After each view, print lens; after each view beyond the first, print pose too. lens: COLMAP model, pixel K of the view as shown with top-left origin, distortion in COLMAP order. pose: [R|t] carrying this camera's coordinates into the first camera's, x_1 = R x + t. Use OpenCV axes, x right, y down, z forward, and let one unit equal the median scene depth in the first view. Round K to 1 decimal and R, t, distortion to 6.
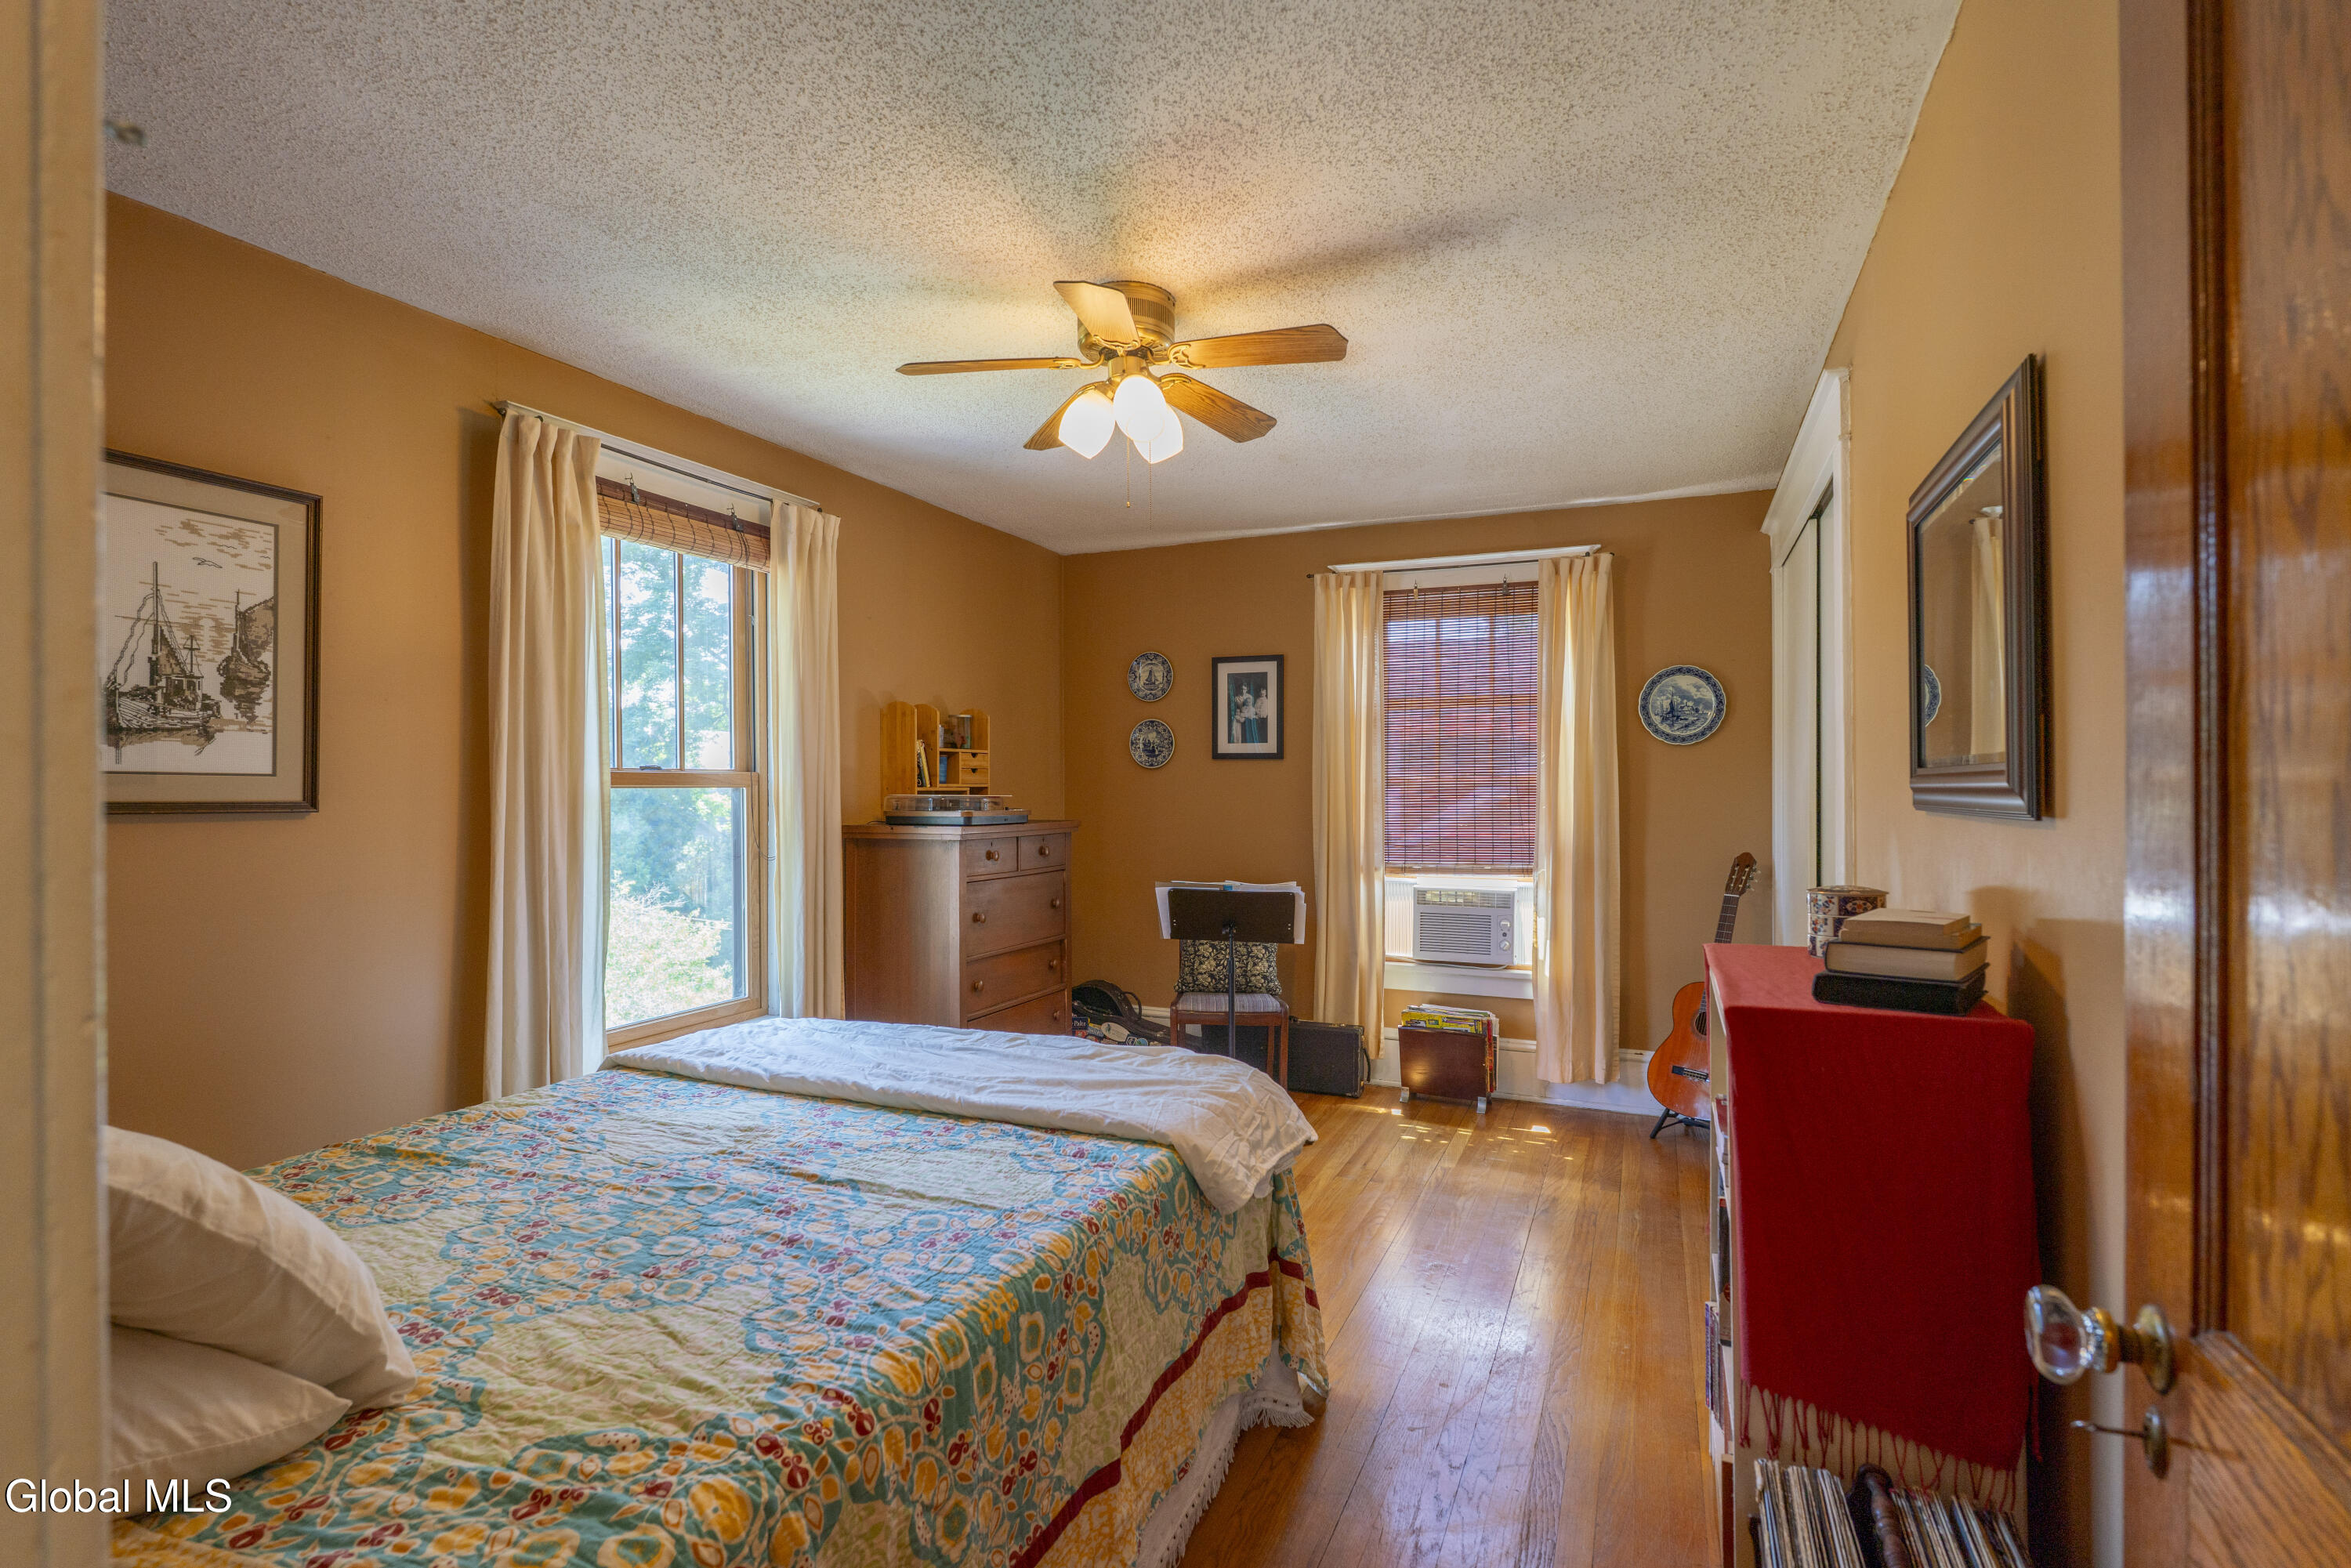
lens RADIAL K [[1145.1, 0, 1176.6], [0, 1145.1, 784.4], [0, 0, 1]] dist [-0.000463, -0.000059]
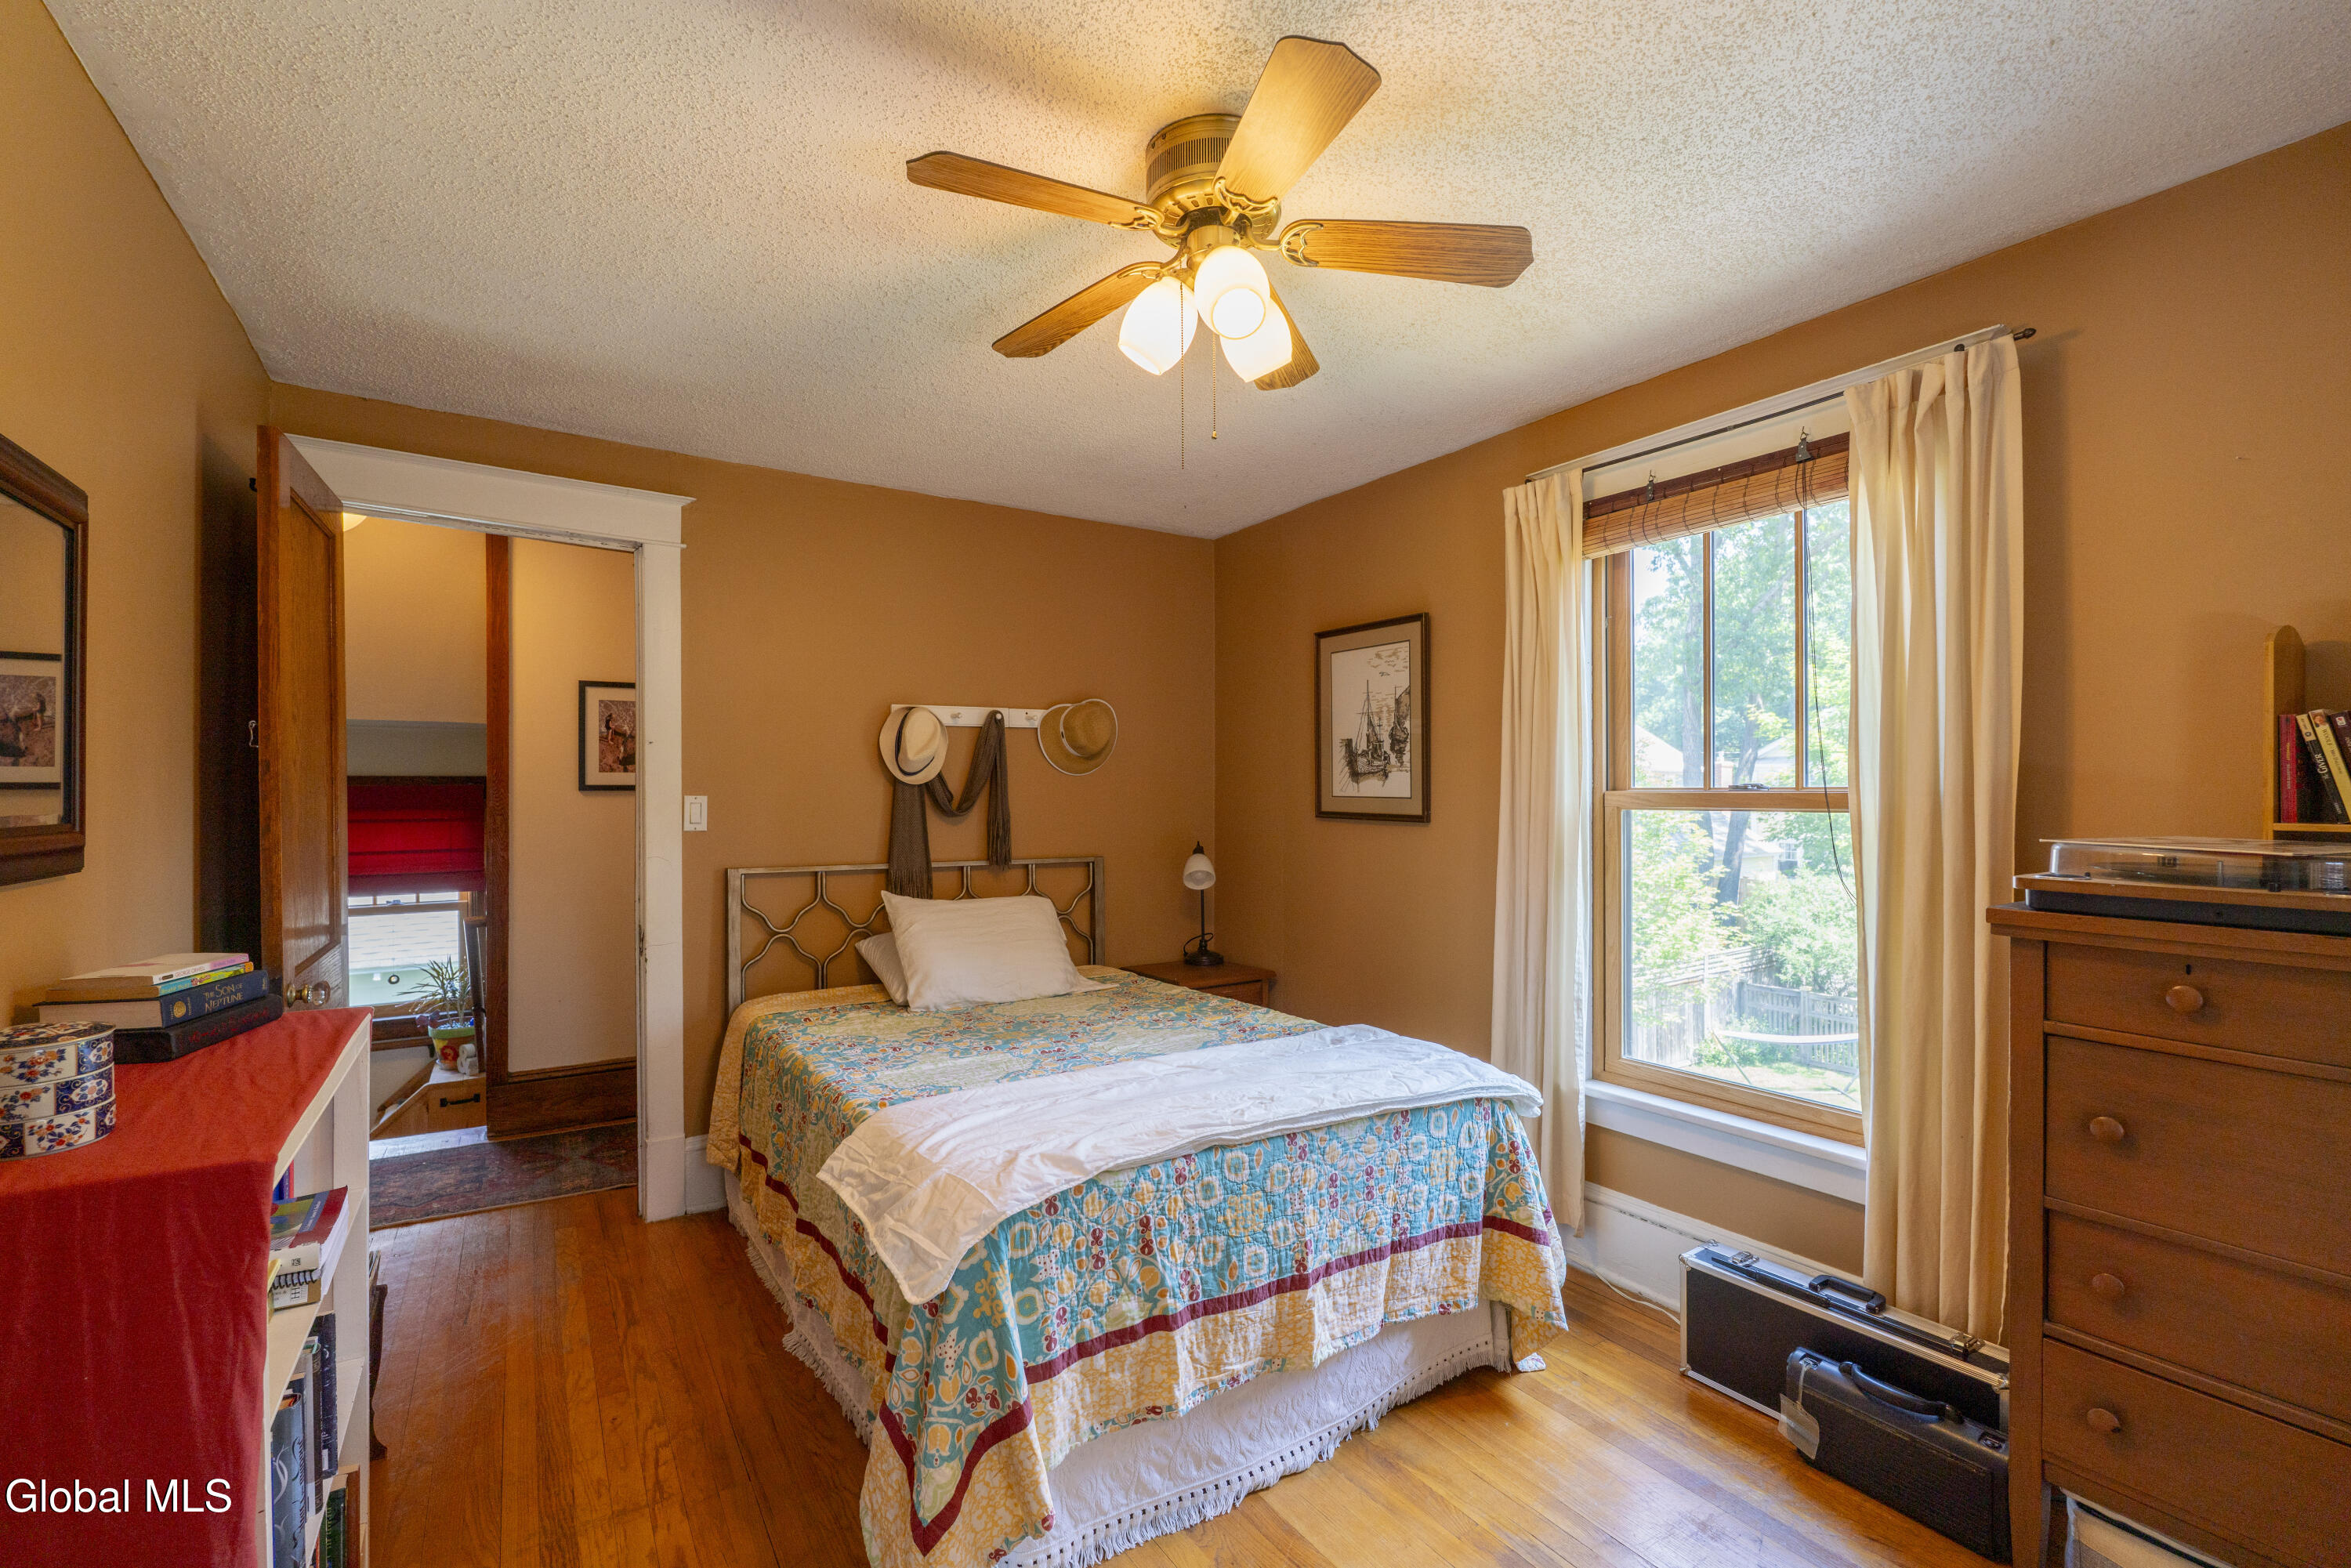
lens RADIAL K [[1051.0, 0, 1177.2], [0, 1051.0, 791.1], [0, 0, 1]] dist [0.001154, 0.000112]
pose [[-0.571419, 0.003070, -0.820653, 0.593827], [0.004137, 0.999991, 0.000860, -0.020787], [0.820648, -0.002904, -0.571426, 1.588414]]
